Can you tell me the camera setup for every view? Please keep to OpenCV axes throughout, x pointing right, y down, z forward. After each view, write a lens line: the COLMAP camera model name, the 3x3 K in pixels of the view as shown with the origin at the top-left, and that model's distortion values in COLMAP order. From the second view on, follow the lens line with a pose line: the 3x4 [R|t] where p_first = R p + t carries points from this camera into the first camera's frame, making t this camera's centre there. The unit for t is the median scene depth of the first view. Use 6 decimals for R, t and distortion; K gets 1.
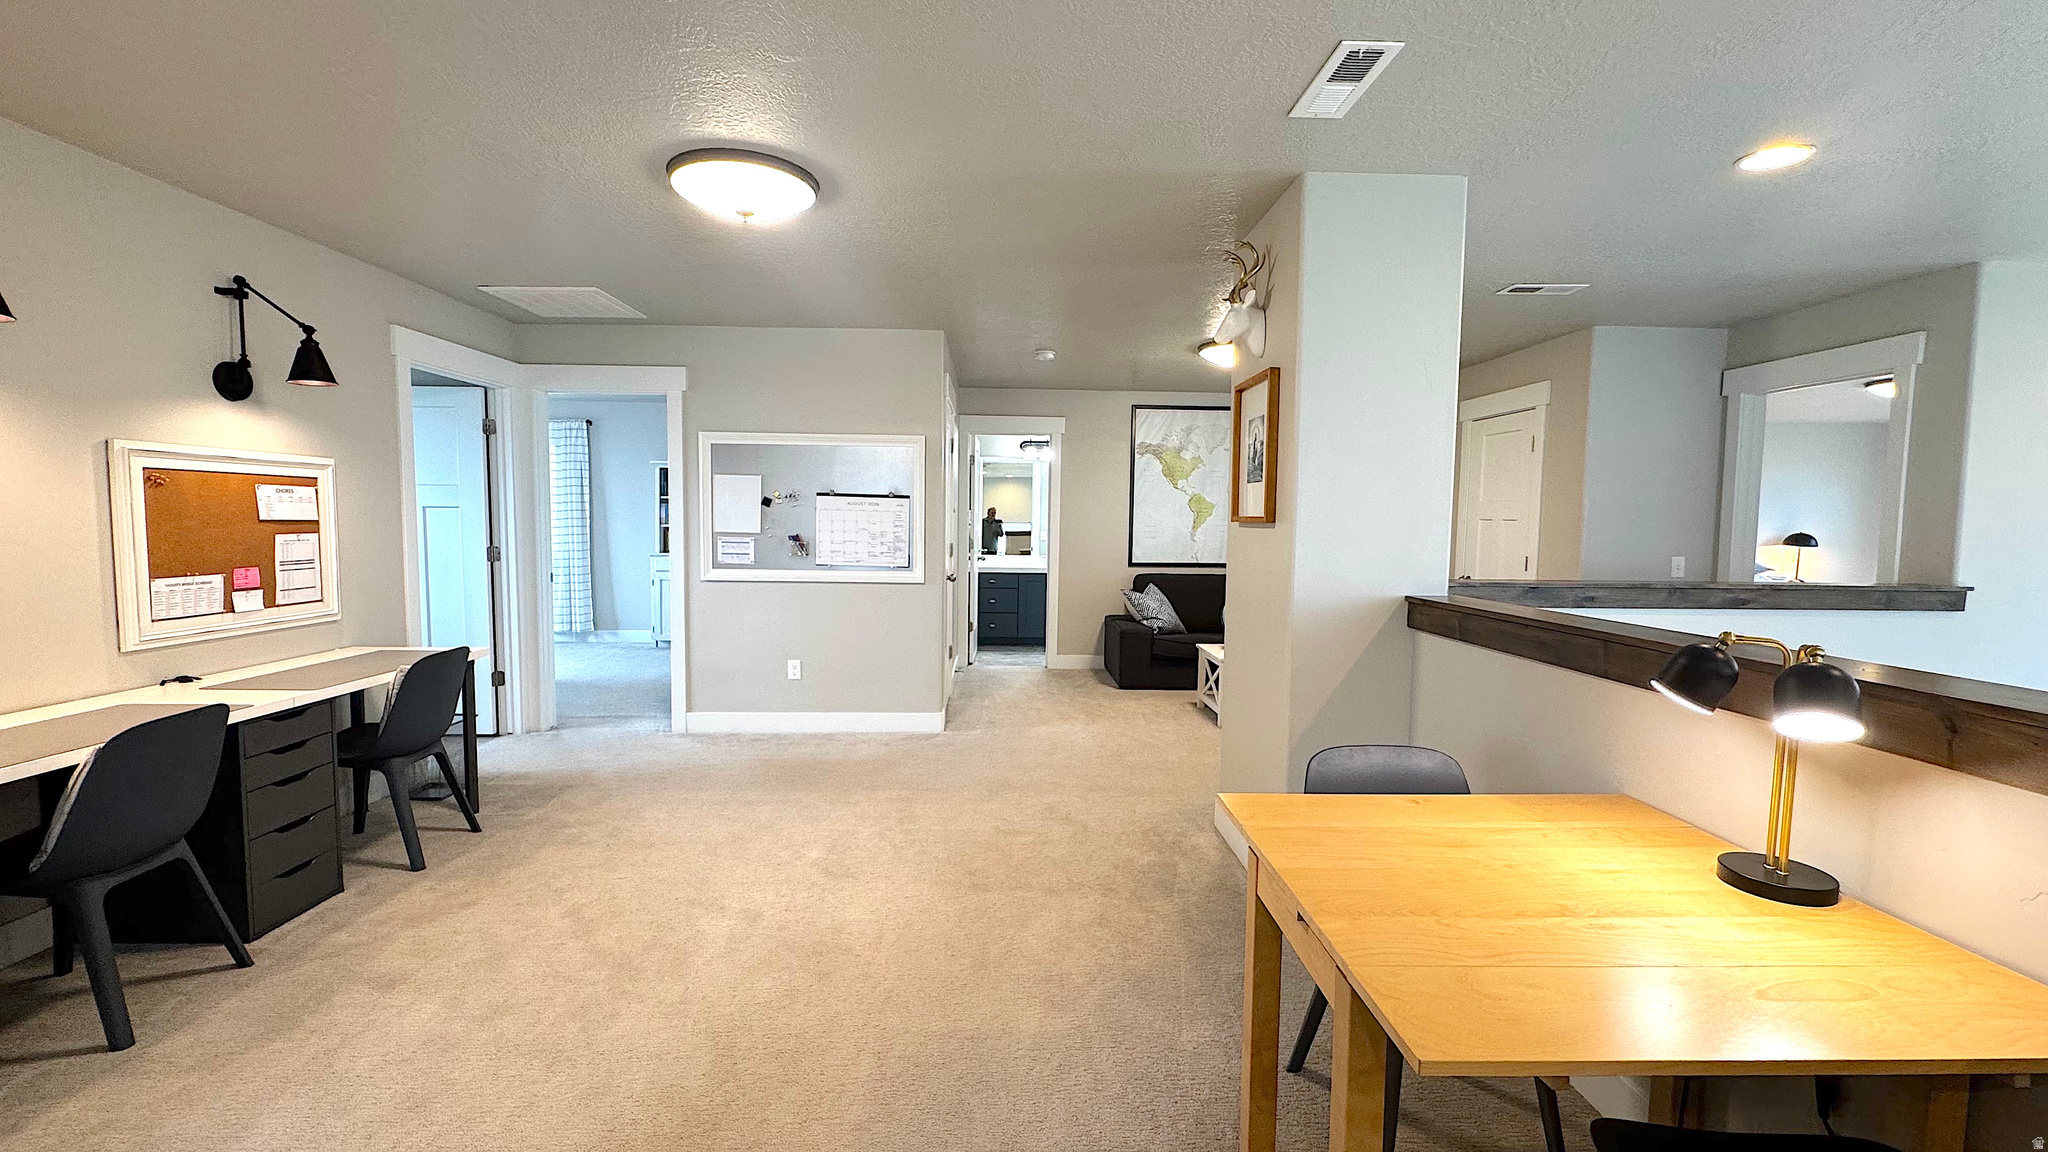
lens RADIAL K [[819.7, 0, 1025.4], [0, 819.7, 575.0], [0, 0, 1]] dist [-0.006390, 0.000749]
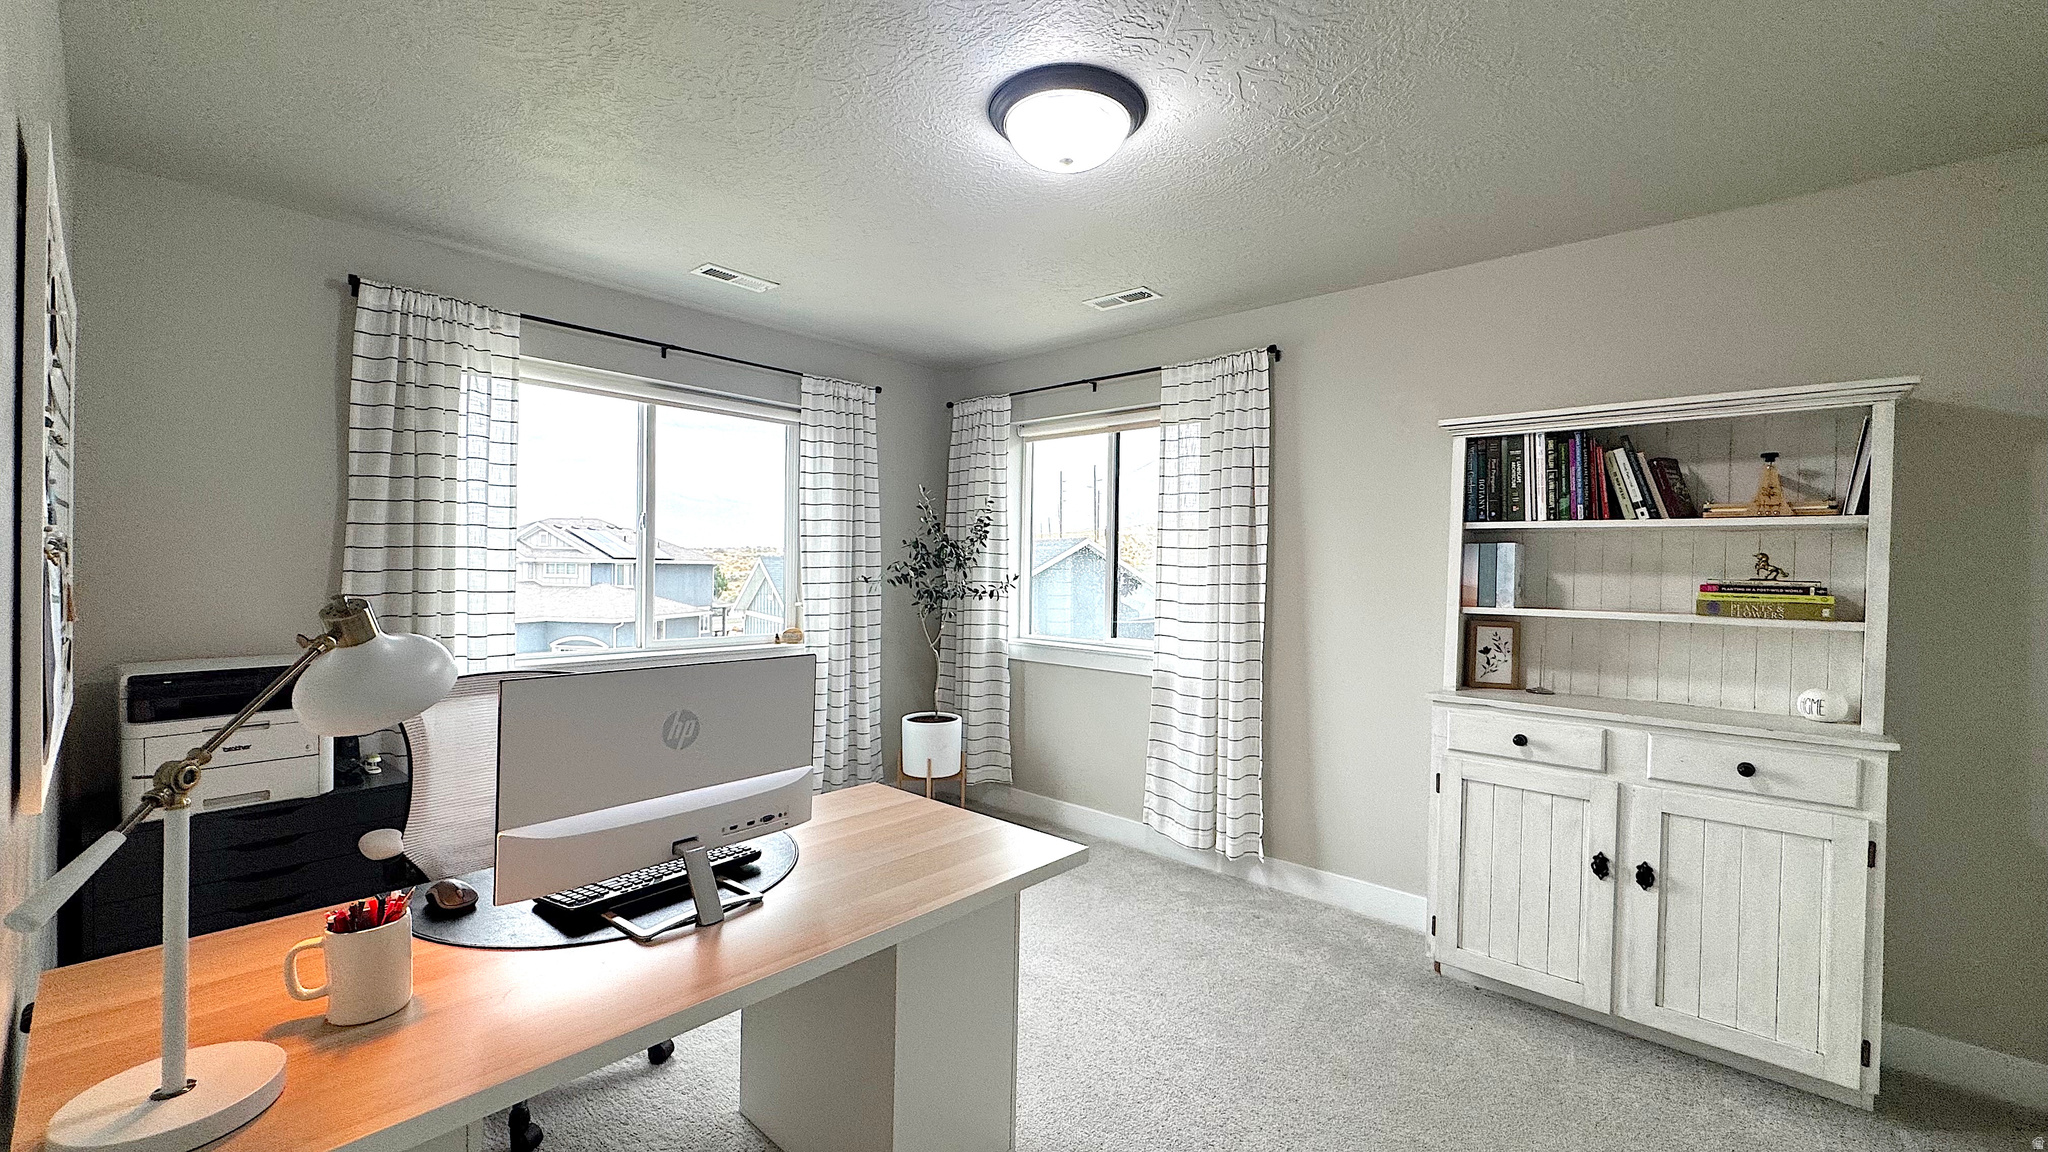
lens RADIAL K [[819.7, 0, 1025.0], [0, 819.7, 578.4], [0, 0, 1]] dist [-0.006390, 0.000749]
pose [[0.724401, 0.007123, -0.689343, -0.630670], [-0.056276, 0.997220, -0.048833, -0.084772], [0.687079, 0.074168, 0.722788, 1.160133]]
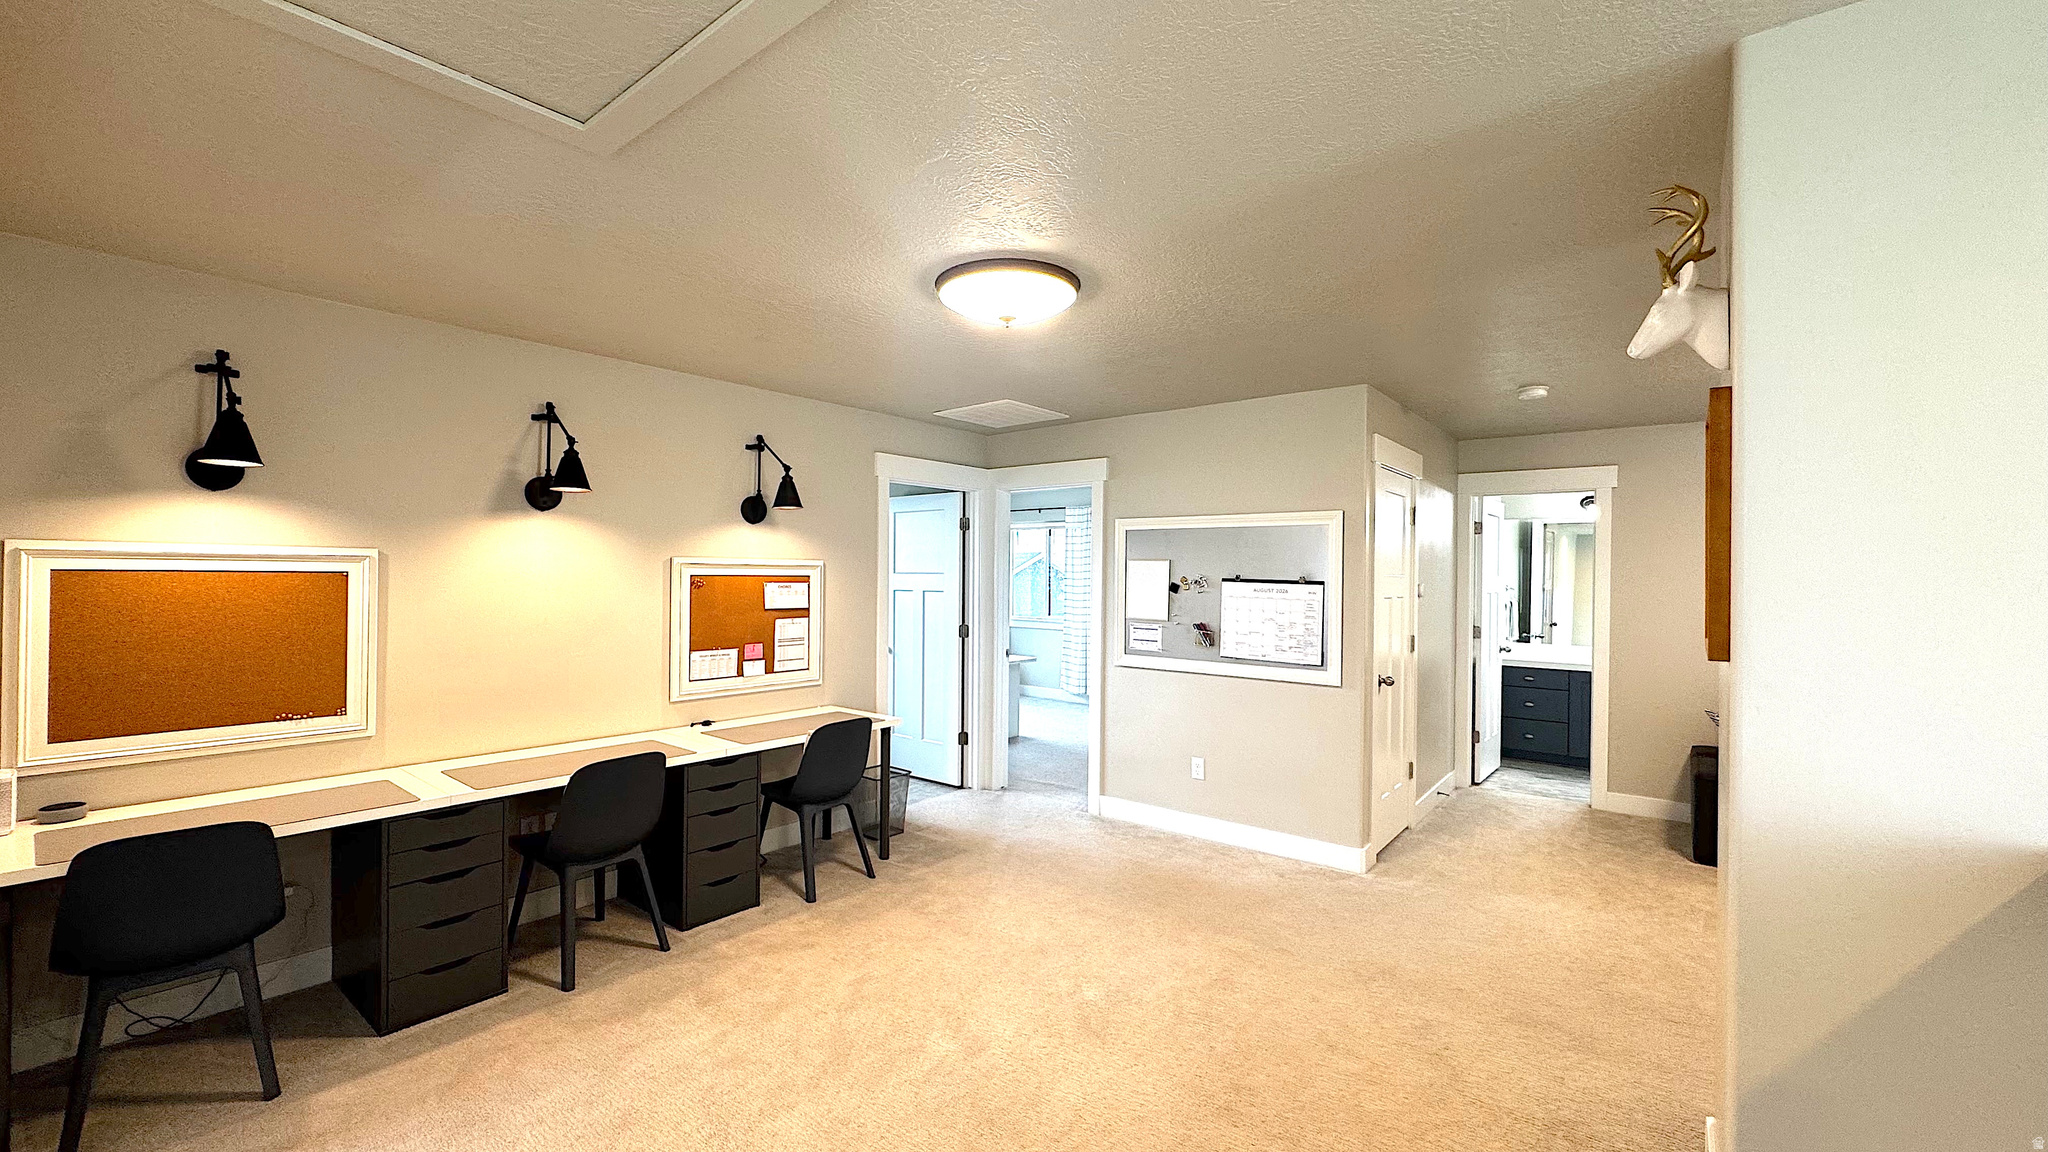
lens RADIAL K [[819.7, 0, 1019.2], [0, 819.7, 573.3], [0, 0, 1]] dist [-0.006390, 0.000749]
pose [[0.754222, -0.005564, -0.656596, 0.200569], [-0.044799, 0.997198, -0.059910, -0.045637], [0.655089, 0.074600, 0.751860, 0.174695]]
